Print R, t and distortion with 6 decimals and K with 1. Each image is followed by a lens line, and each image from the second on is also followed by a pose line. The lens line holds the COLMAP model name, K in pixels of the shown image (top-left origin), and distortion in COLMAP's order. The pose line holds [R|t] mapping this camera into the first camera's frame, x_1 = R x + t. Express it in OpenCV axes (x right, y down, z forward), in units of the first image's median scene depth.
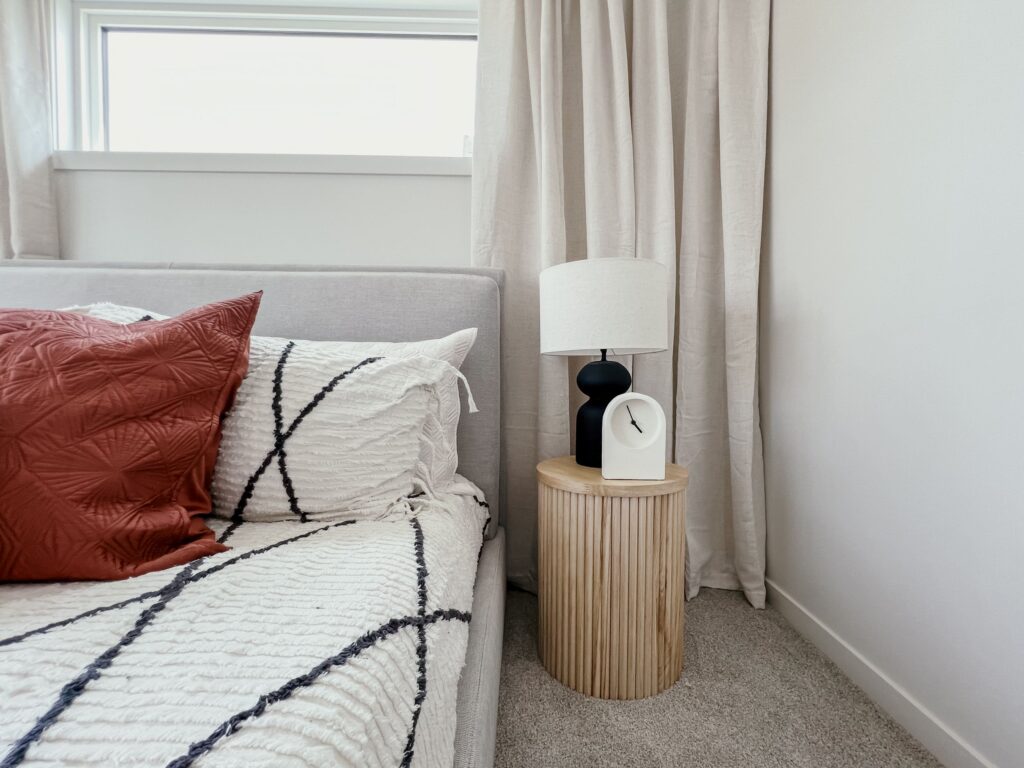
lens RADIAL K [[412.5, 0, 542.7], [0, 412.5, 380.3], [0, 0, 1]] dist [-0.002192, 0.000010]
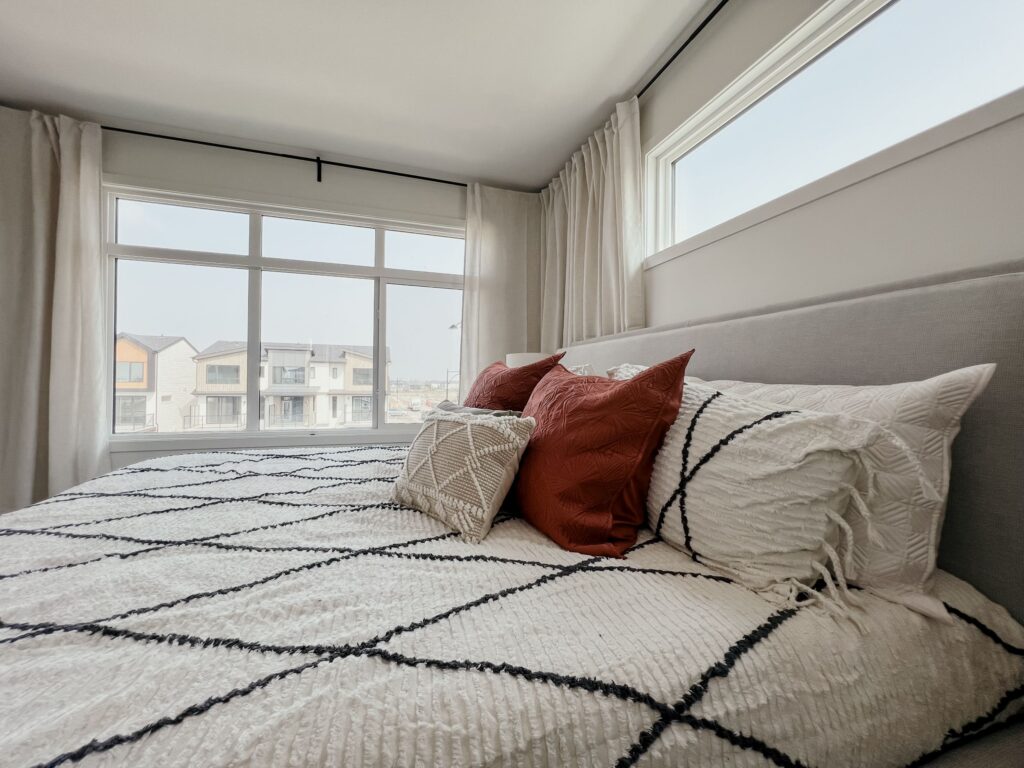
lens RADIAL K [[412.5, 0, 542.7], [0, 412.5, 380.3], [0, 0, 1]] dist [-0.002192, 0.000010]
pose [[0.332122, 0.000673, -0.943236, 0.326008], [-0.034336, 0.999346, -0.011377, -0.112796], [0.942611, 0.036166, 0.331928, 0.226632]]
